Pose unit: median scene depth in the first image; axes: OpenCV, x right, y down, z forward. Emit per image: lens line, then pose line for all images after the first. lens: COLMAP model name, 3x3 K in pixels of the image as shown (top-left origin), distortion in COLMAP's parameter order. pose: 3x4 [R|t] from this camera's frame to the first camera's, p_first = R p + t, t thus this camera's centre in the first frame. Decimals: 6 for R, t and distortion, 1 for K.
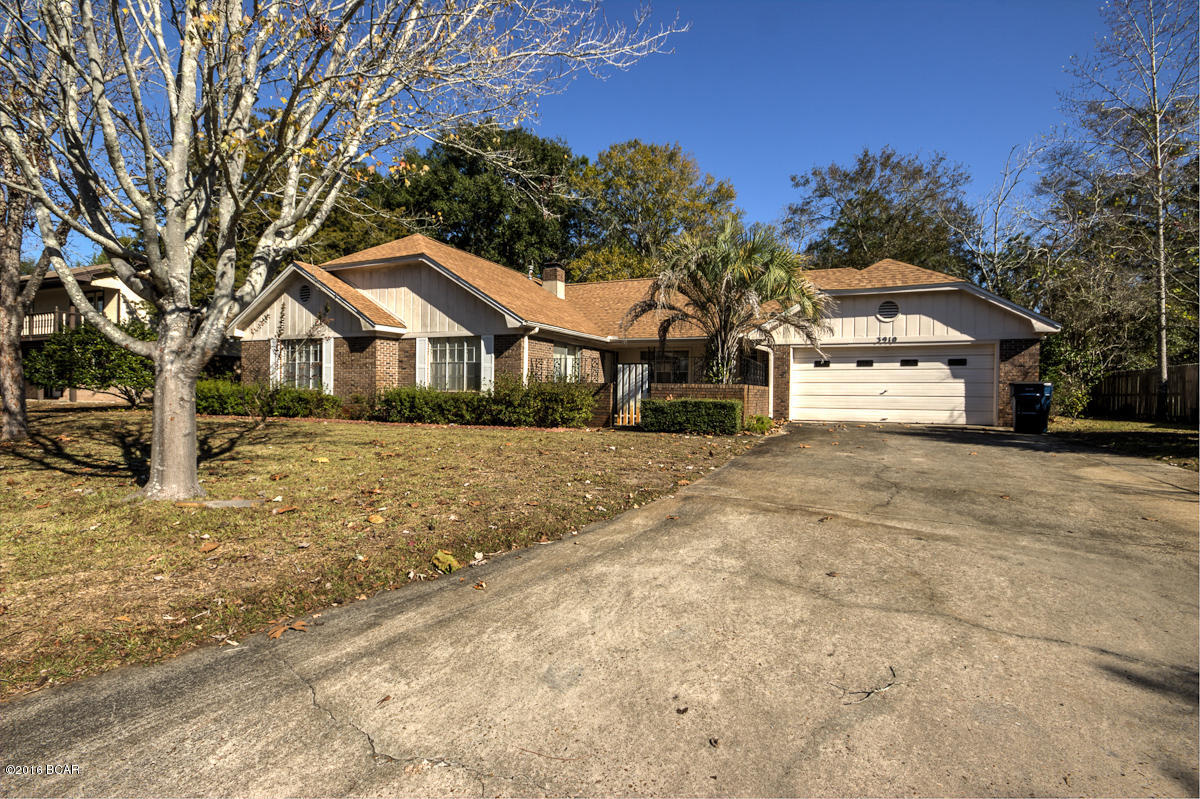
lens RADIAL K [[556.4, 0, 606.8], [0, 556.4, 396.0], [0, 0, 1]] dist [0.003085, -0.004826]
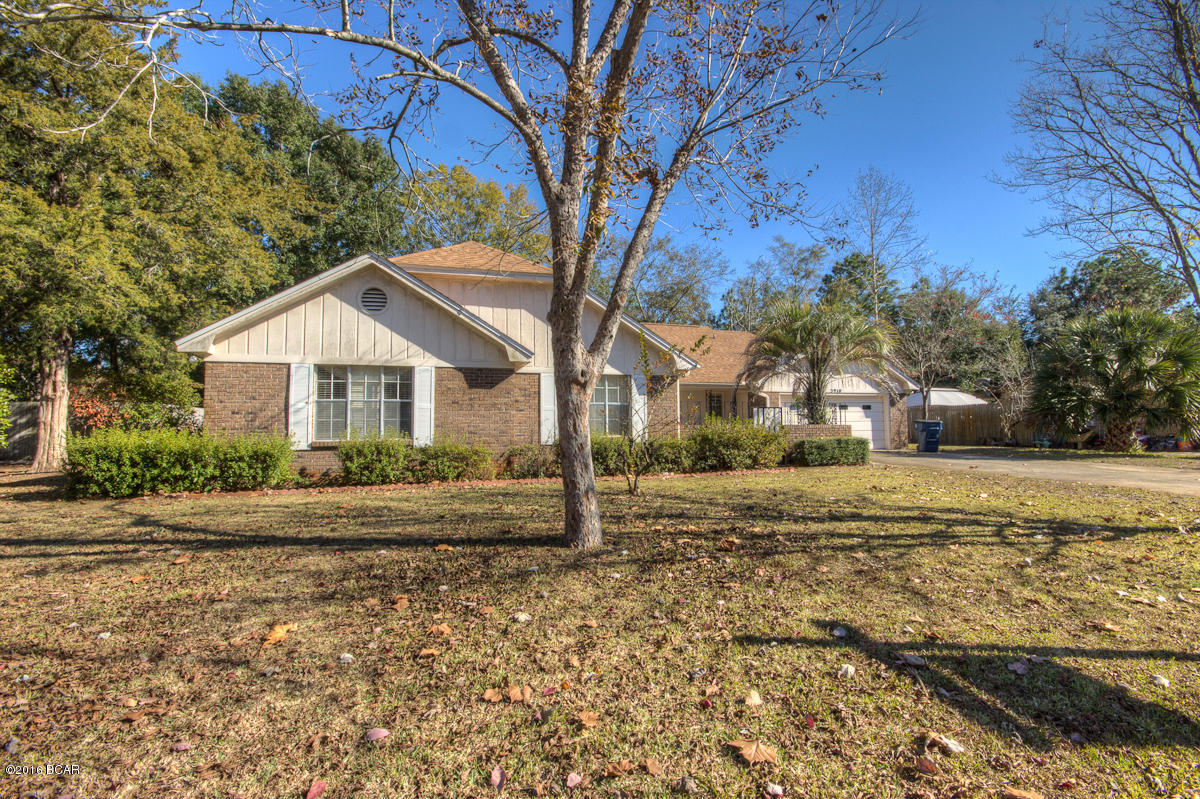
lens RADIAL K [[556.4, 0, 606.8], [0, 556.4, 396.0], [0, 0, 1]] dist [0.003085, -0.004826]
pose [[0.769603, 0.020023, 0.638209, -0.787051], [0.026001, 0.997696, -0.062656, -0.017005], [-0.637993, 0.064814, 0.767309, 0.314799]]
